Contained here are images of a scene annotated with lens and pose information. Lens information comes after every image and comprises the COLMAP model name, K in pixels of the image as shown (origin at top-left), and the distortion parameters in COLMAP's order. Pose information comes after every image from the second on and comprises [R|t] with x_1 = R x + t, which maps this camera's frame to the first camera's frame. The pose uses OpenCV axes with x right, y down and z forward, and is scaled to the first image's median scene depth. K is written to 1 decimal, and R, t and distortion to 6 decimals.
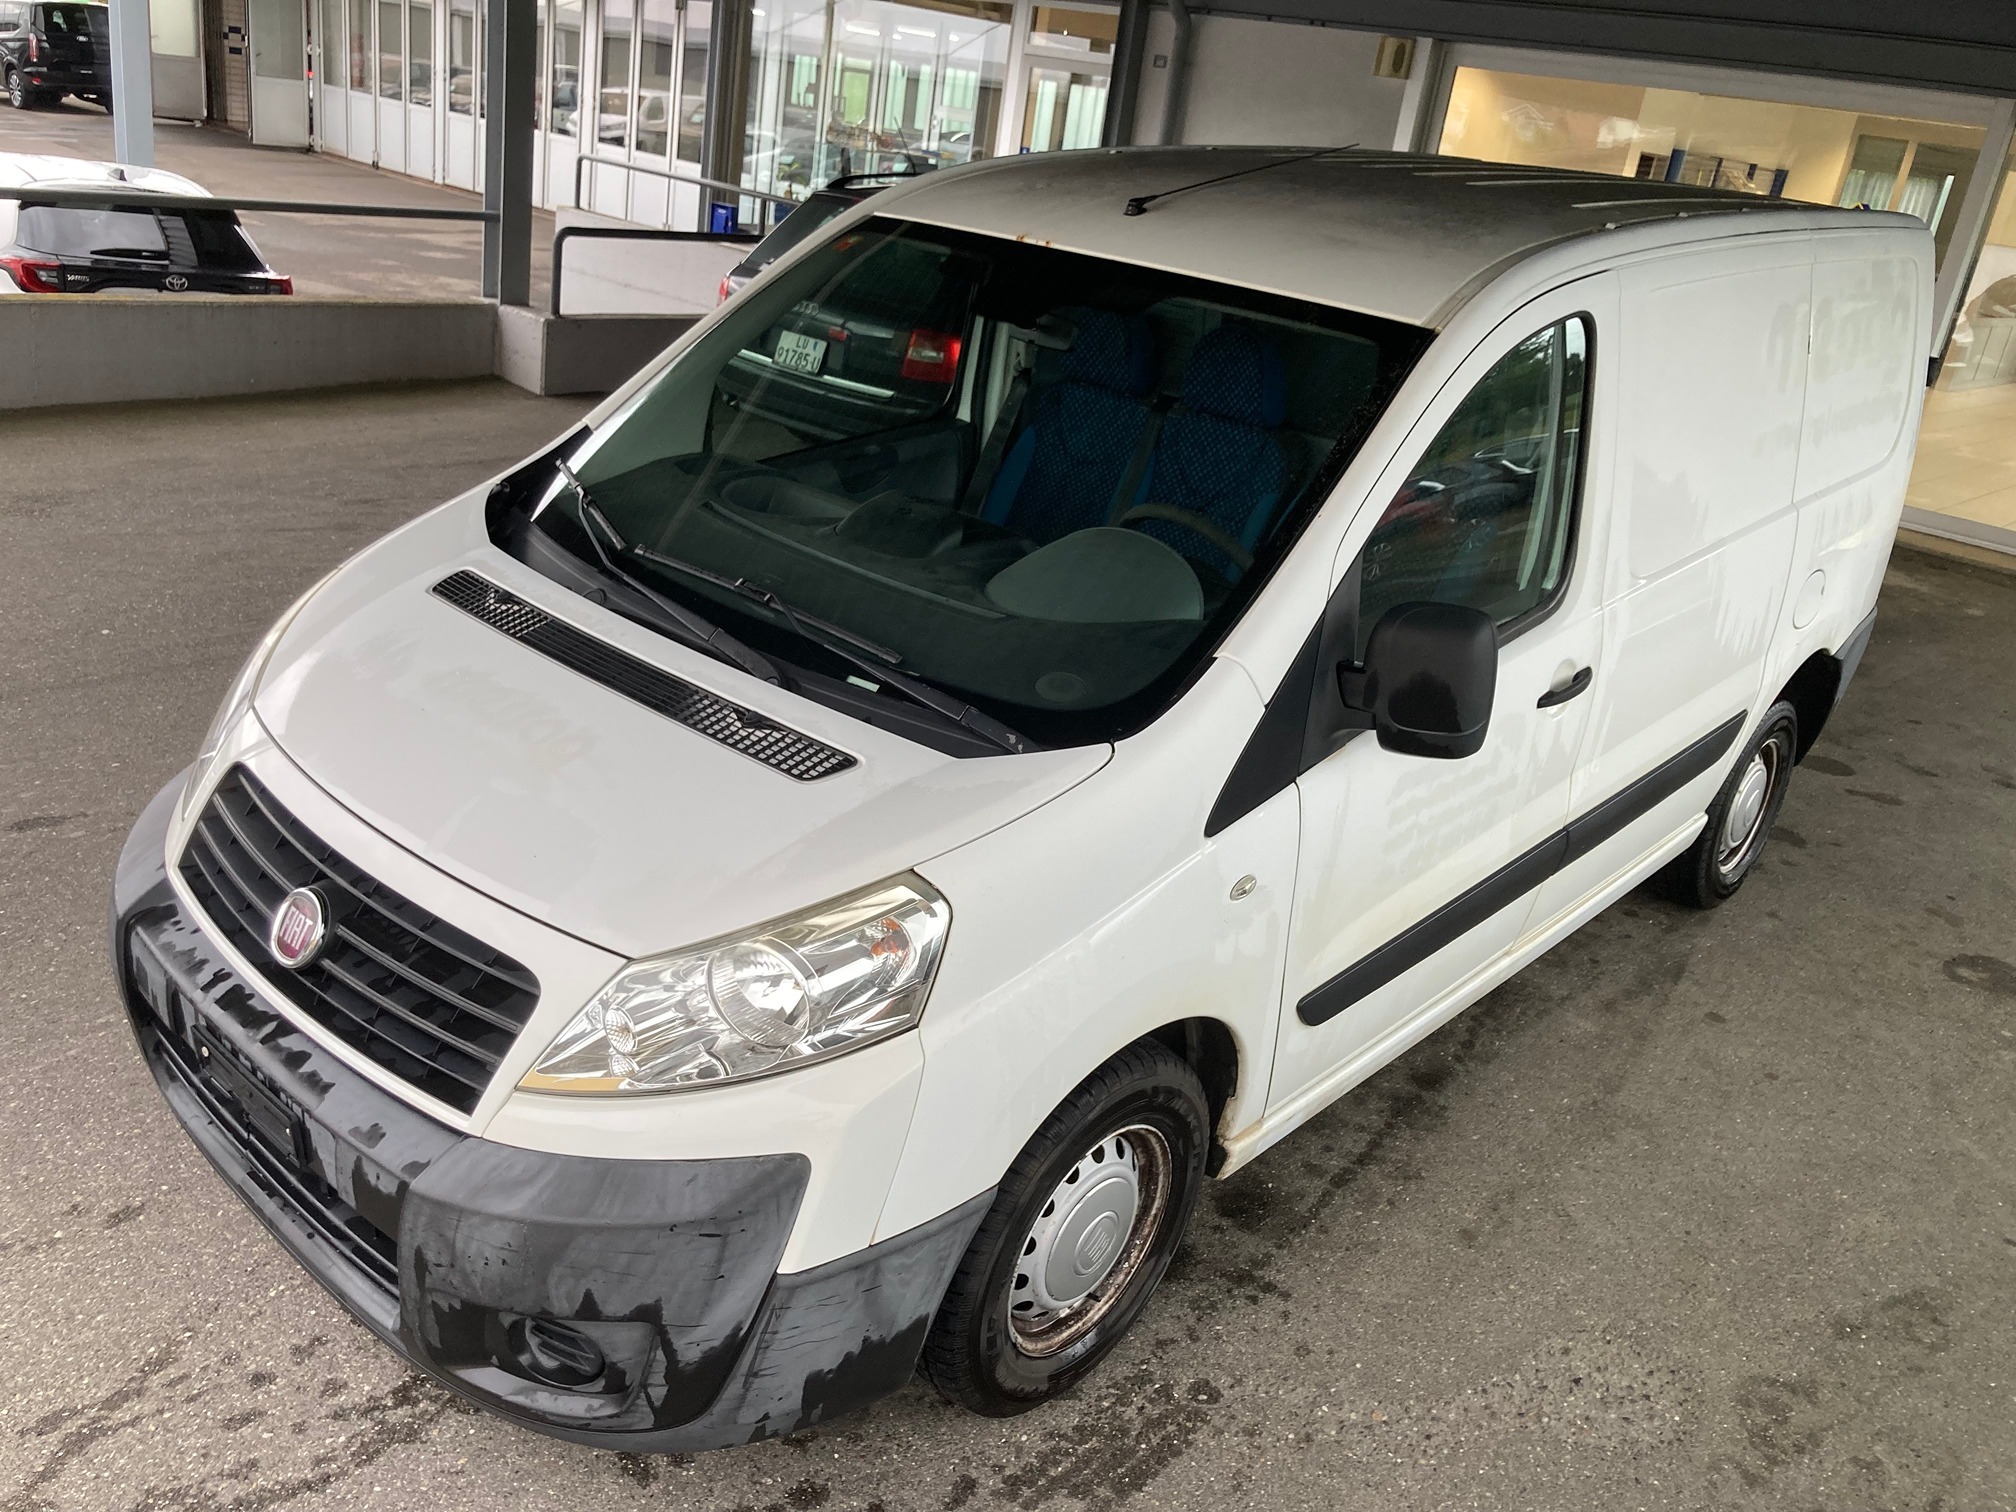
lens RADIAL K [[1652.6, 0, 982.9], [0, 1652.6, 774.4], [0, 0, 1]] dist [0.017795, -0.014228]
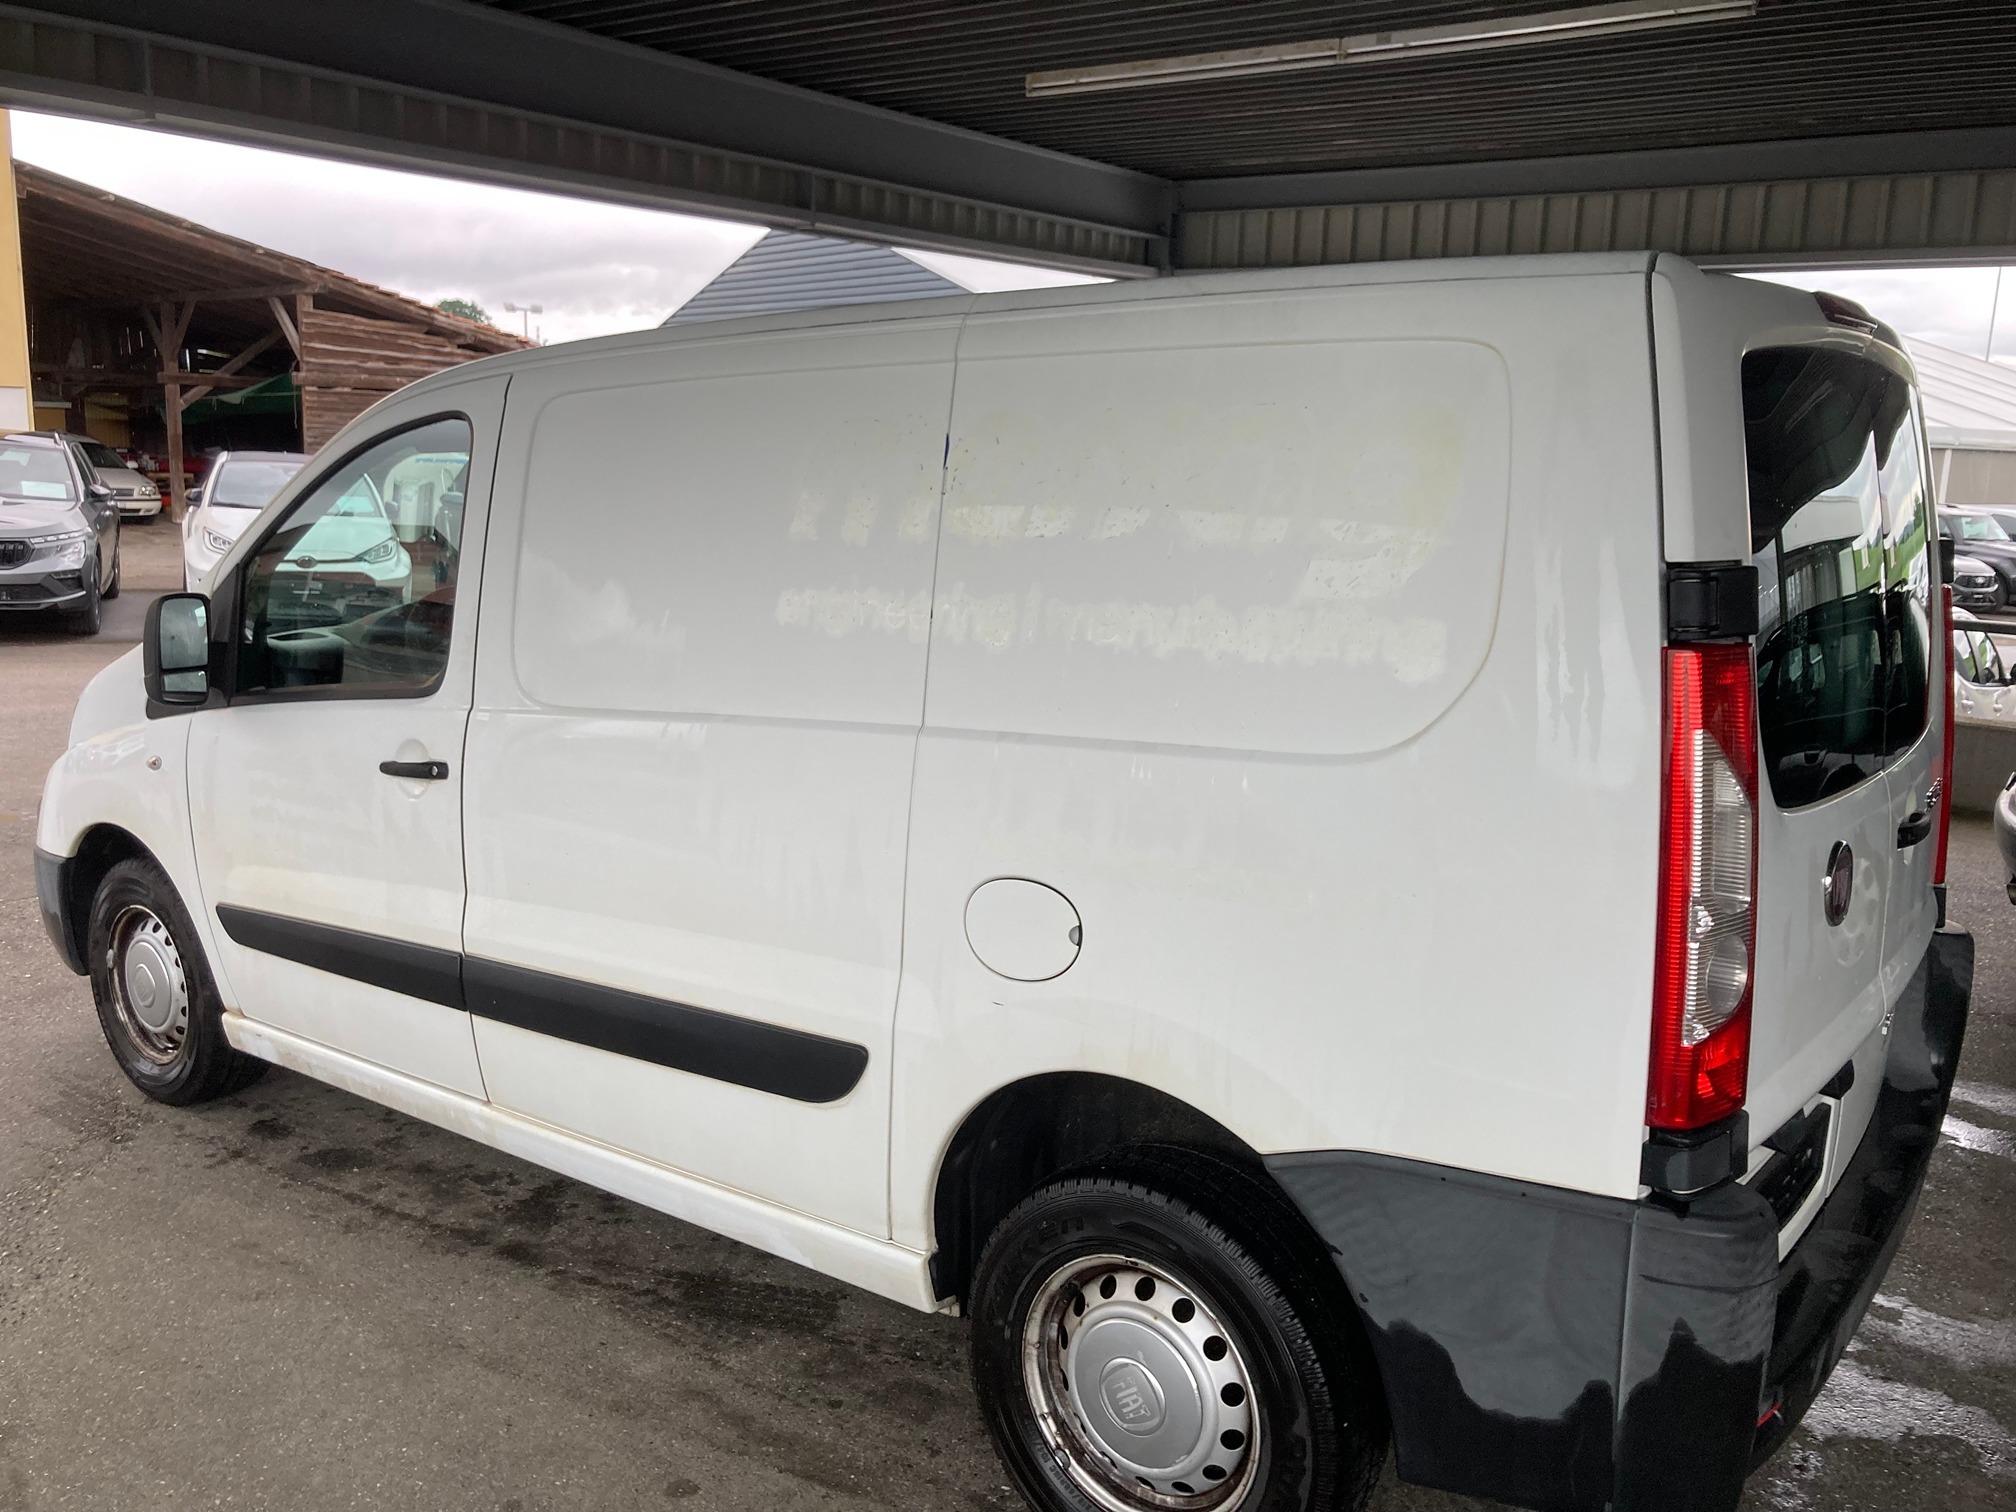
lens RADIAL K [[1652.6, 0, 1005.2], [0, 1652.6, 746.7], [0, 0, 1]] dist [0.017795, -0.014228]
pose [[0.099230, 0.062730, -0.993085, 1.533972], [-0.399857, 0.916402, 0.017932, -0.251392], [0.911190, 0.395313, 0.116017, 1.332660]]
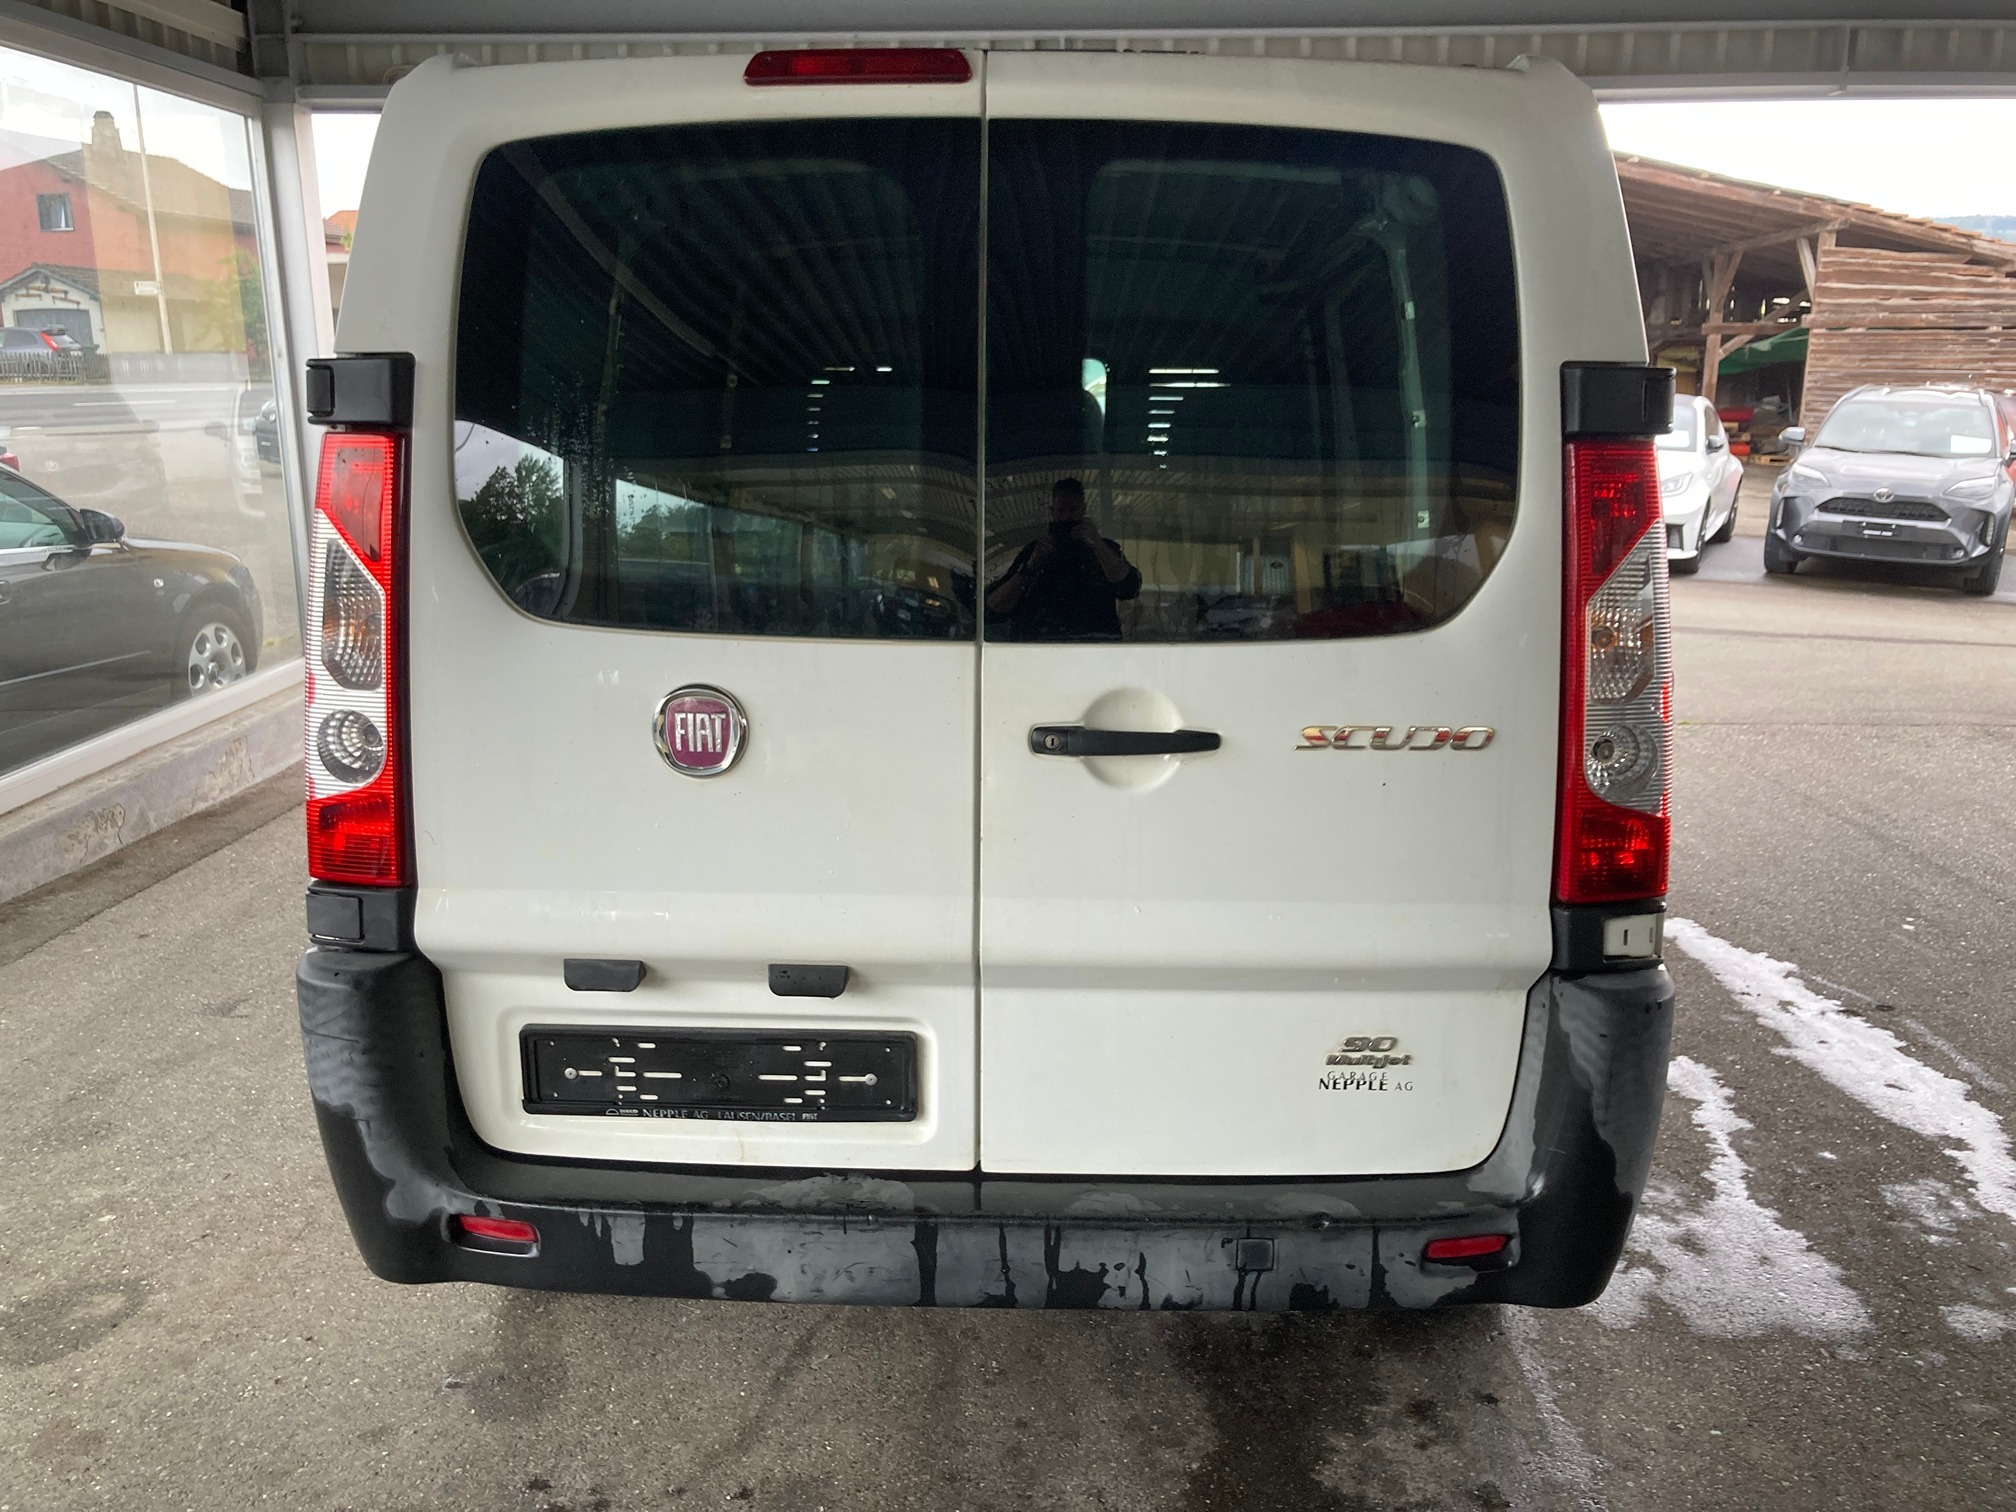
lens RADIAL K [[1652.6, 0, 1009.5], [0, 1652.6, 756.4], [0, 0, 1]] dist [0.017795, -0.014228]
pose [[-0.743897, 0.029941, -0.667624, 1.175317], [-0.338946, 0.844071, 0.415523, -0.650118], [0.575963, 0.535394, -0.617754, 2.295879]]
